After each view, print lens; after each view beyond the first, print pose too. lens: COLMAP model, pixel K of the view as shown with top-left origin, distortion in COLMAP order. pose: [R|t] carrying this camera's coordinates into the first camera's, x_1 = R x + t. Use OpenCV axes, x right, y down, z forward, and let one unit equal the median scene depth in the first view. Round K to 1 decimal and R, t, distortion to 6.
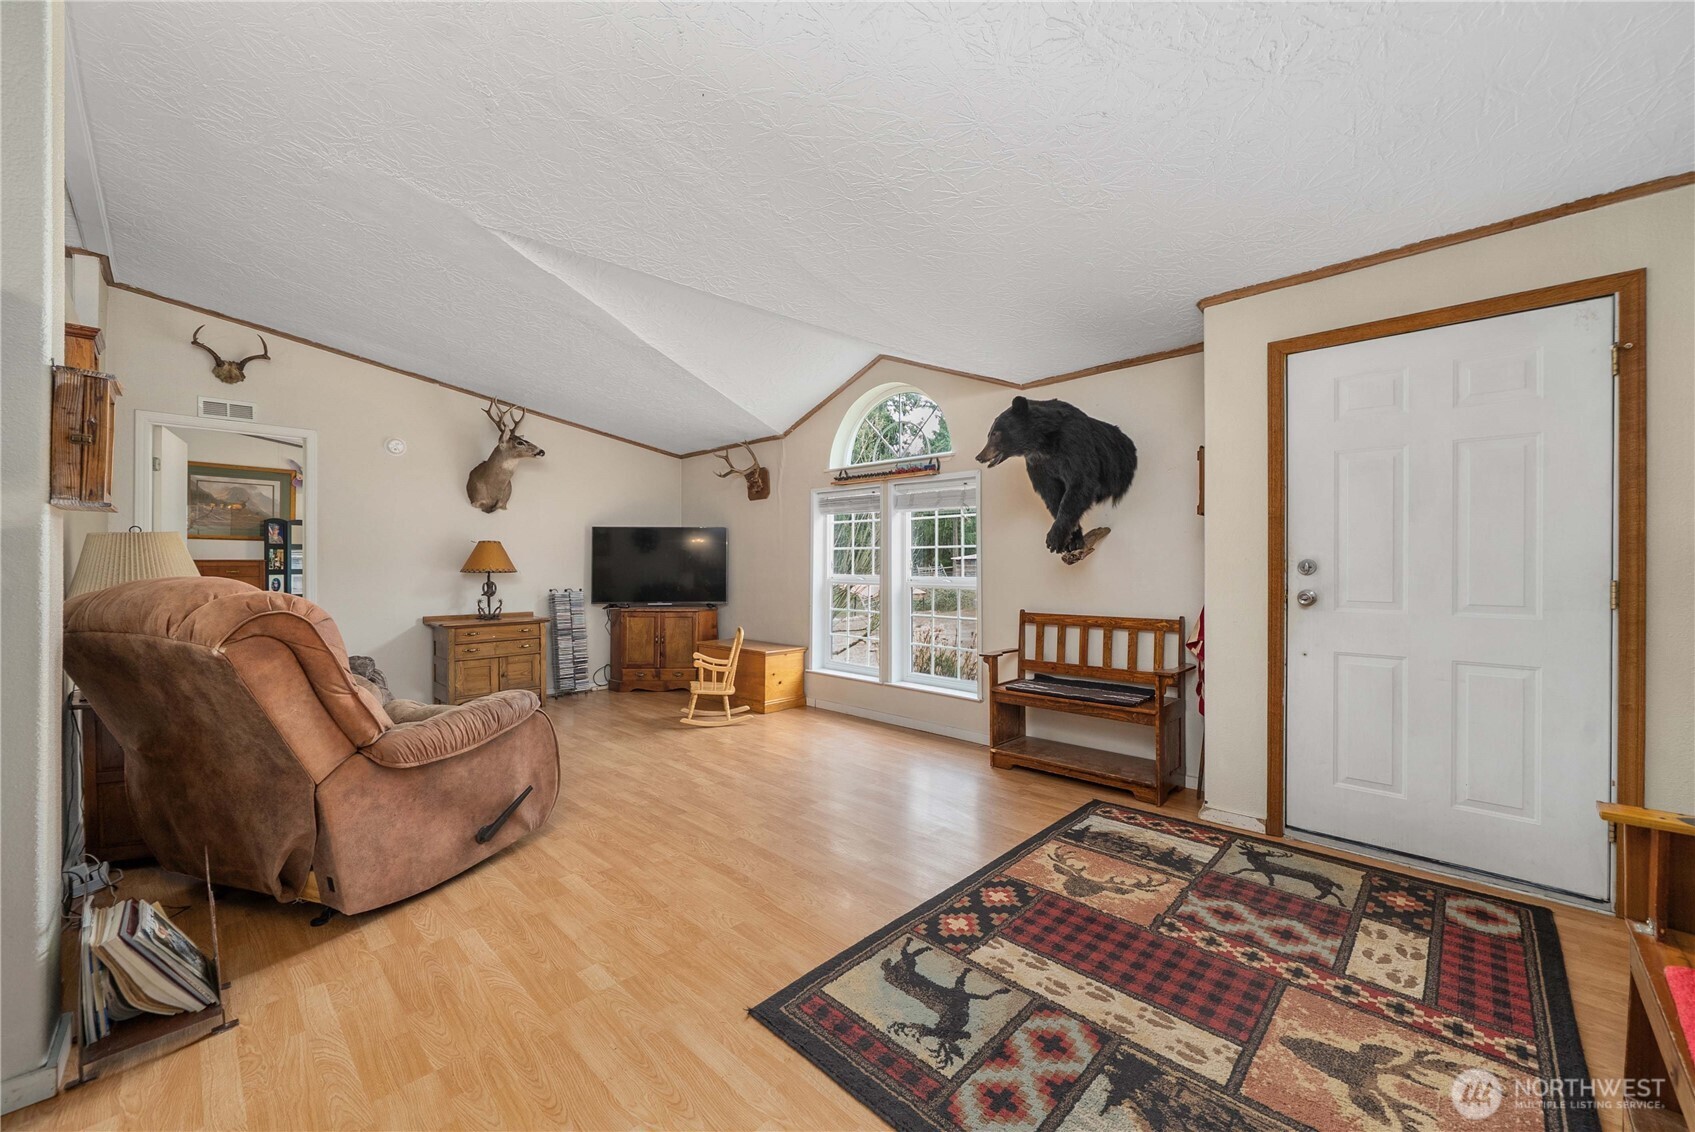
lens RADIAL K [[647.5, 0, 833.0], [0, 647.5, 569.7], [0, 0, 1]] dist [-0.000486, -0.000015]
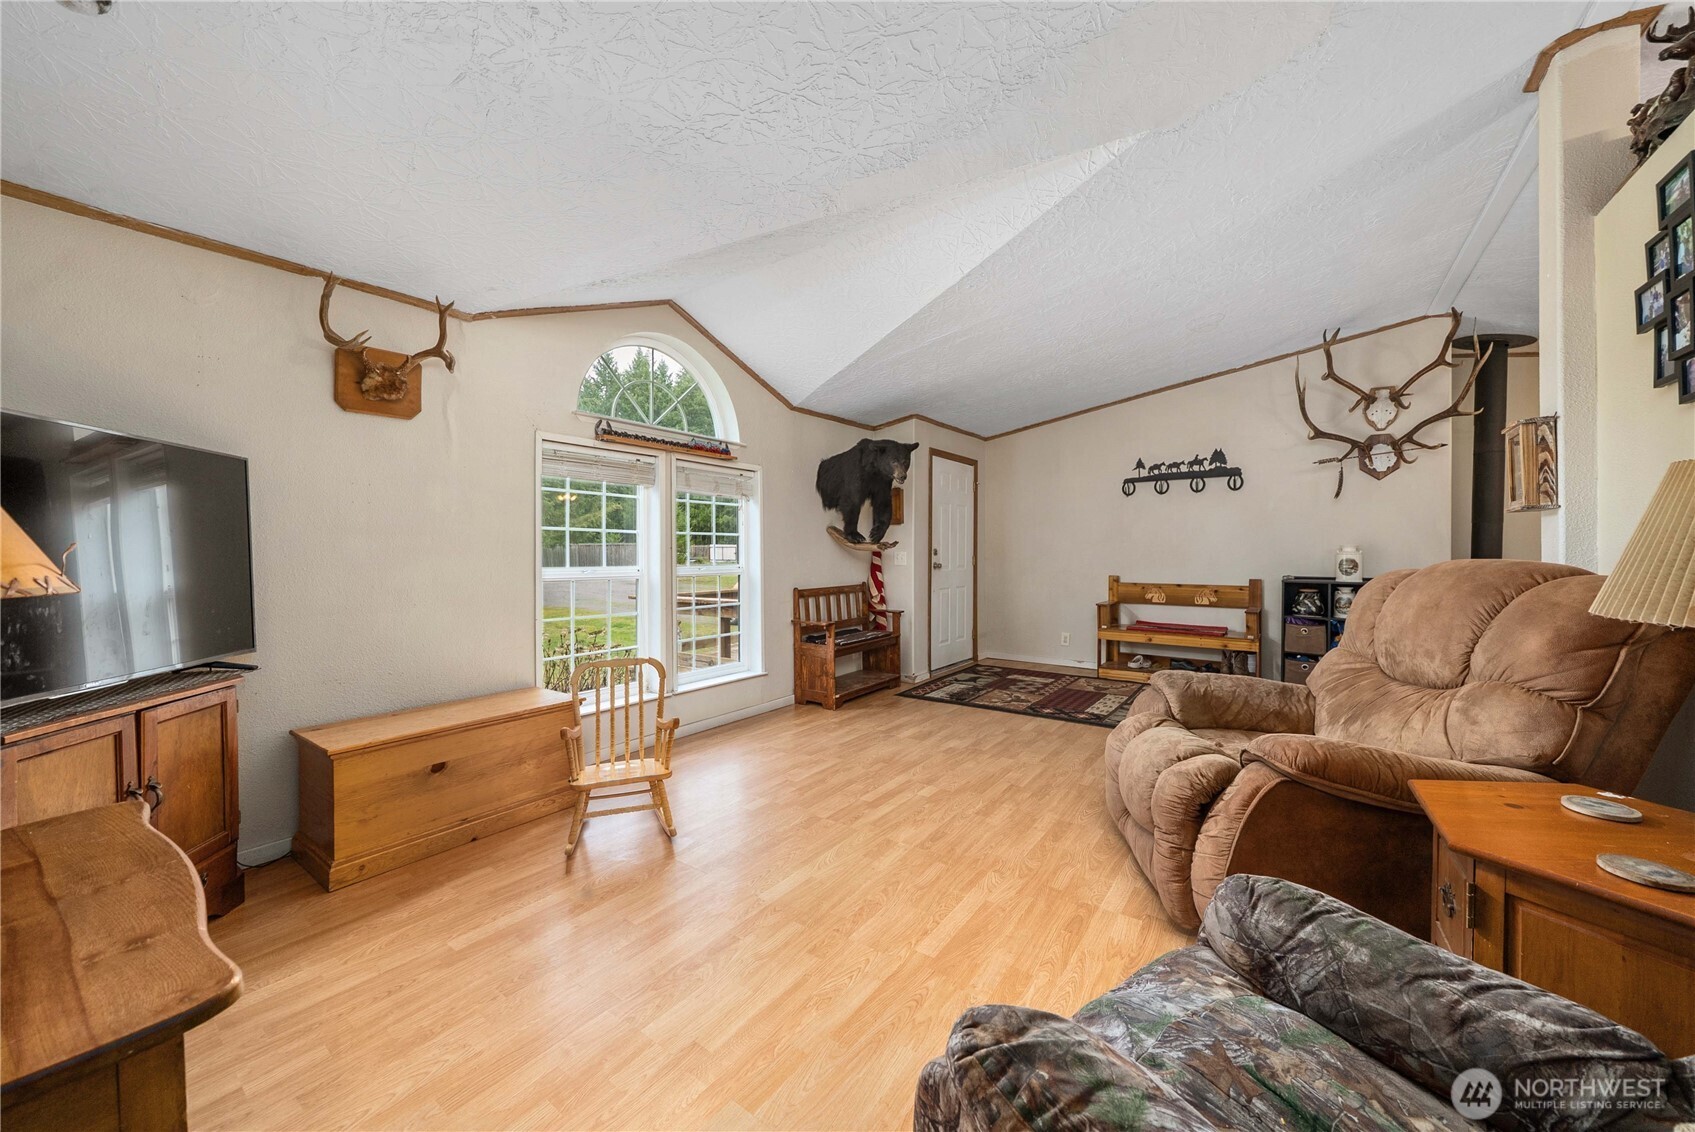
lens RADIAL K [[647.5, 0, 833.1], [0, 647.5, 555.8], [0, 0, 1]] dist [-0.000486, -0.000015]
pose [[-0.150196, -0.010486, 0.988601, -0.983457], [0.009463, 0.999883, 0.012044, -0.014150], [-0.988611, 0.011164, -0.150079, 1.155452]]
